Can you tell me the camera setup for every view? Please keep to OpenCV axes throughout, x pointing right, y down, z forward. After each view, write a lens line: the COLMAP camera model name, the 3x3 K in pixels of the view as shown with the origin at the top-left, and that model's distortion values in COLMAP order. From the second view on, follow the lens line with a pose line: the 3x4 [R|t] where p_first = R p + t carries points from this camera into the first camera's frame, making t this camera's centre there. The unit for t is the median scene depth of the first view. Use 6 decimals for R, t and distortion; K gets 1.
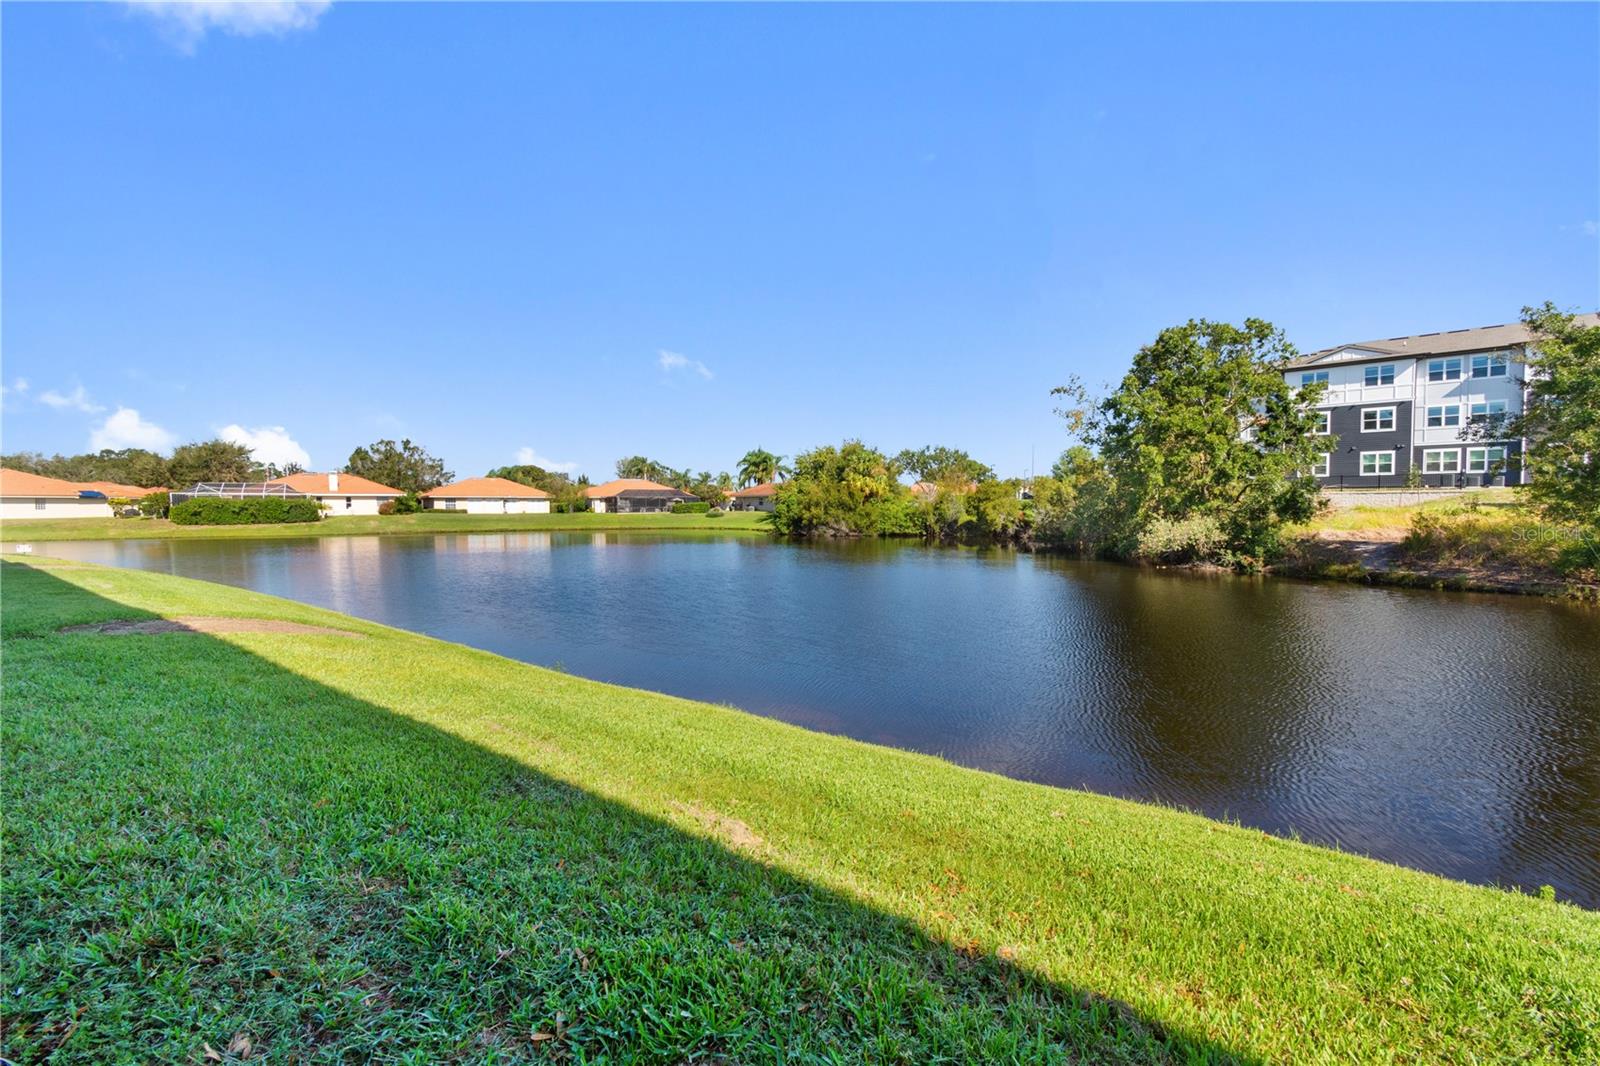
lens RADIAL K [[713.2, 0, 800.0], [0, 713.2, 533.0], [0, 0, 1]] dist [-0.001656, -0.000451]
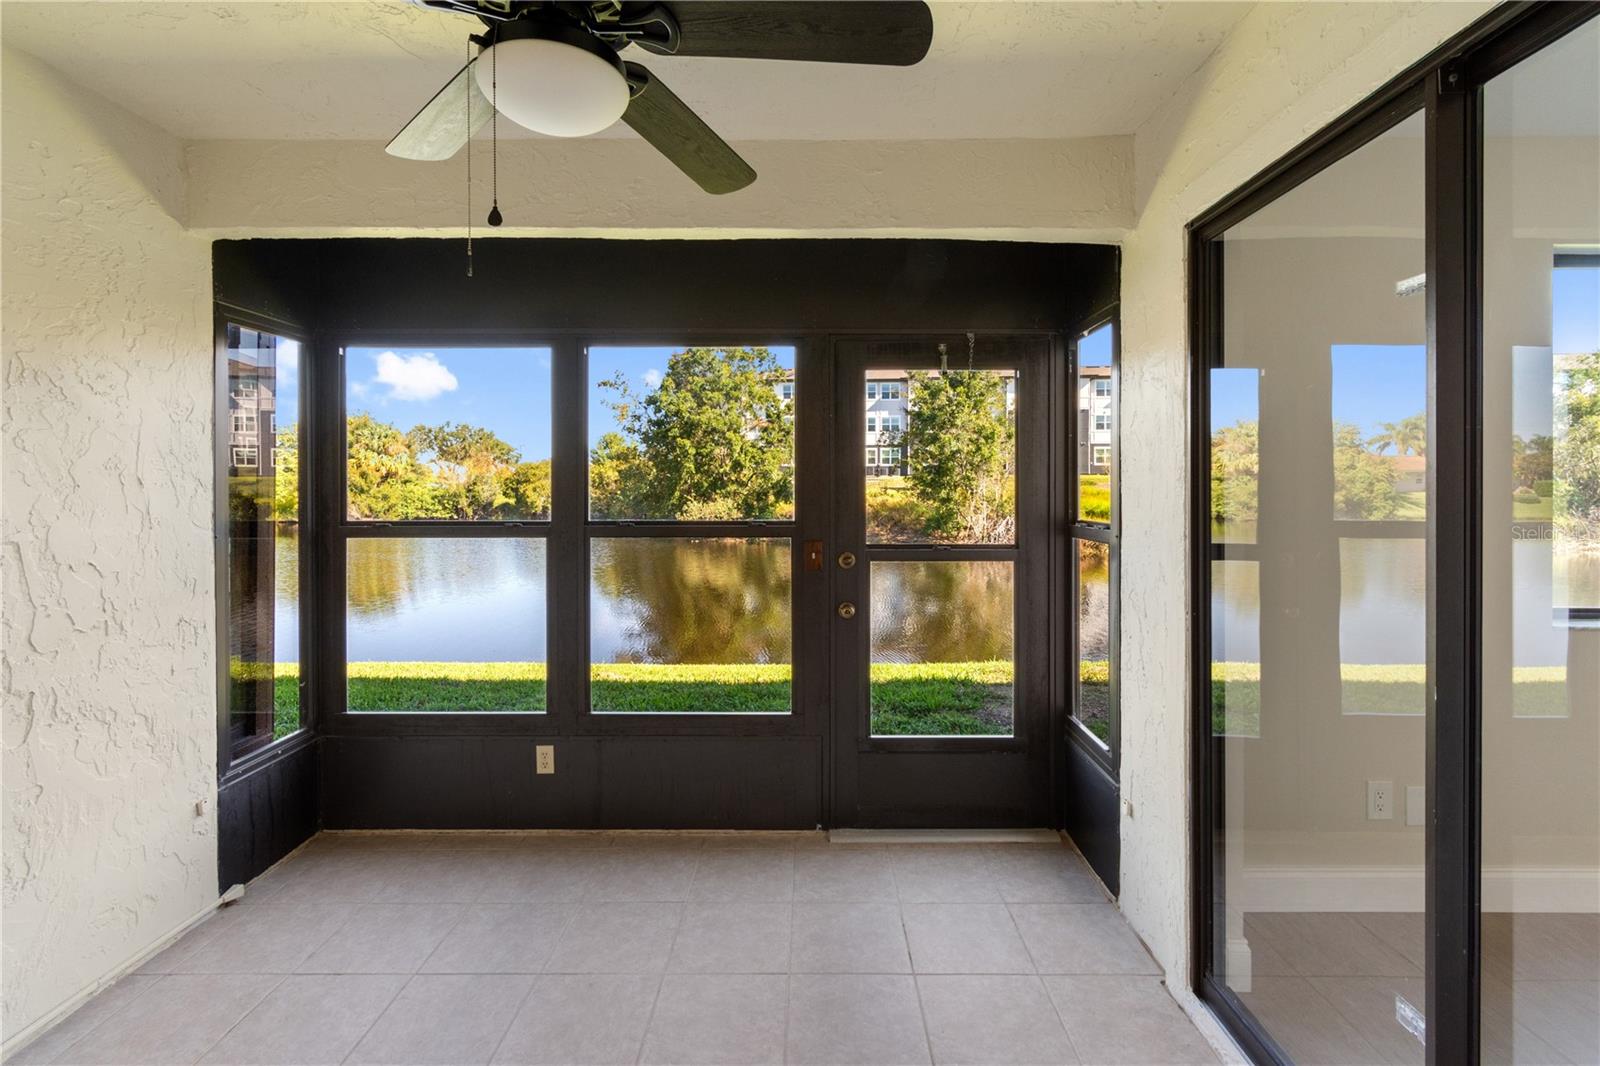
lens RADIAL K [[722.9, 0, 814.8], [0, 722.9, 489.3], [0, 0, 1]] dist [-0.000350, -0.000053]
pose [[0.788976, 0.001321, 0.614422, -0.064120], [0.019743, 0.999427, -0.027500, -0.001133], [-0.614107, 0.033828, 0.788498, -0.066309]]
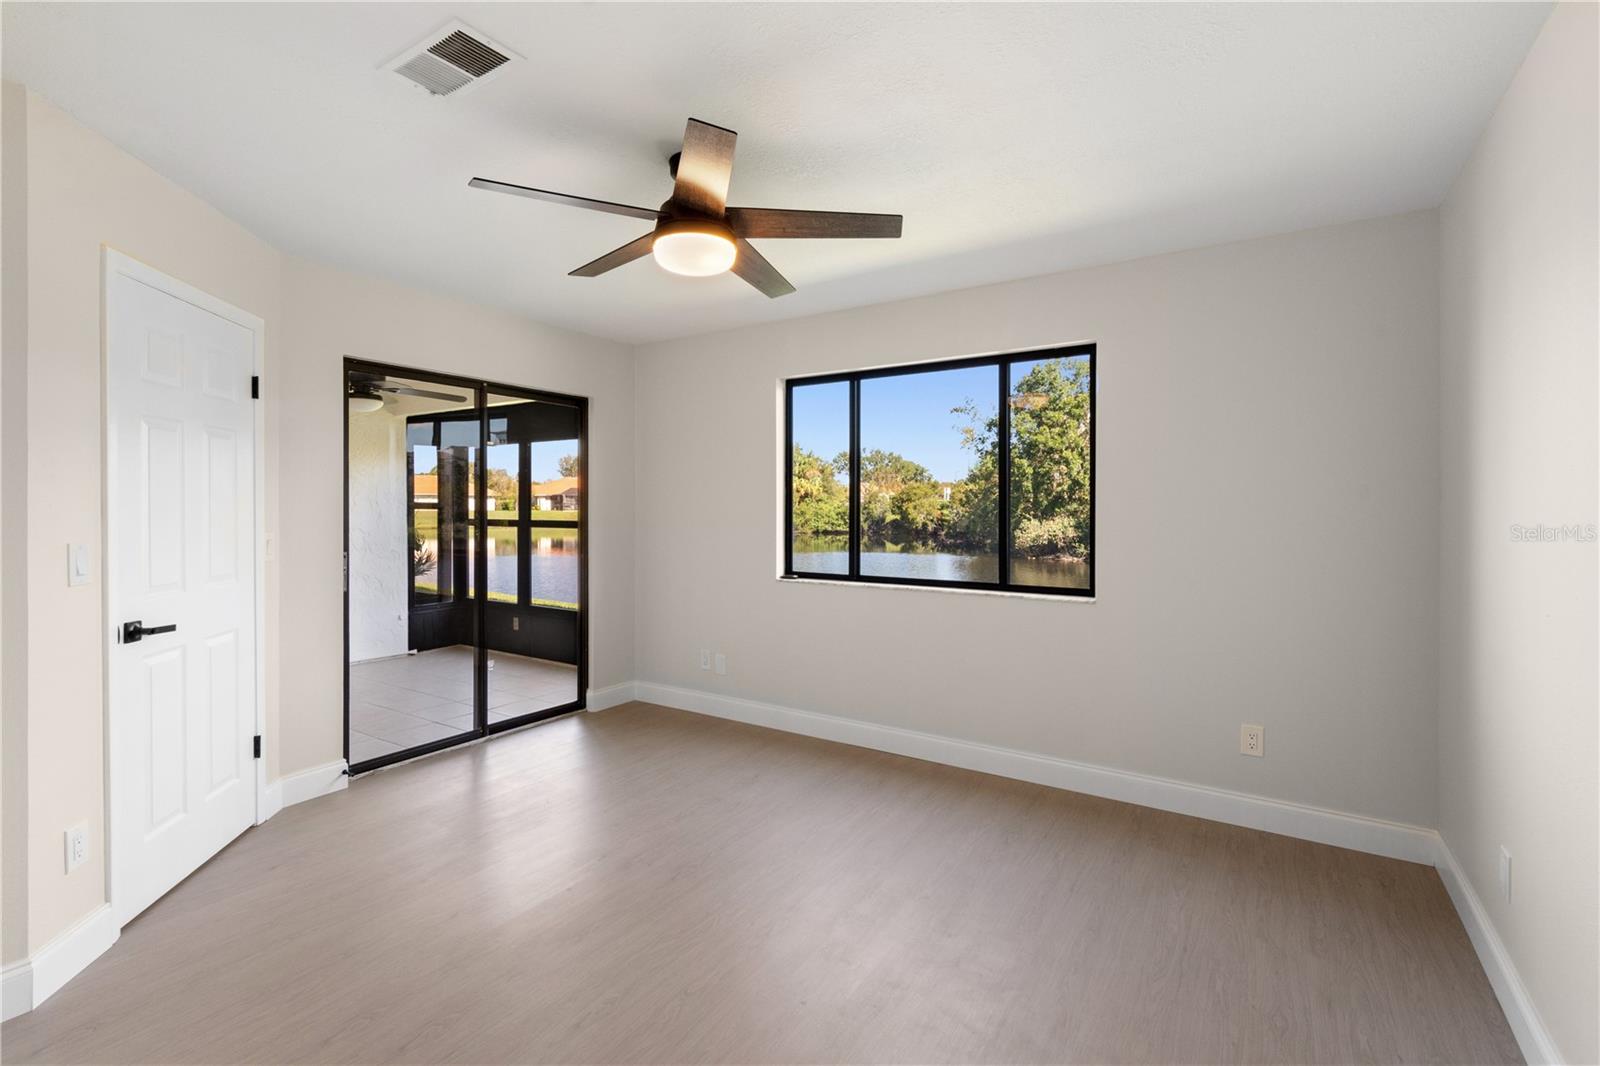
lens RADIAL K [[719.5, 0, 804.0], [0, 719.5, 510.6], [0, 0, 1]] dist [-0.000463, -0.000093]
pose [[0.996600, 0.004326, 0.082284, 0.011708], [-0.001992, 0.999594, -0.028429, 0.001869], [-0.082374, 0.028169, 0.996203, -0.167639]]
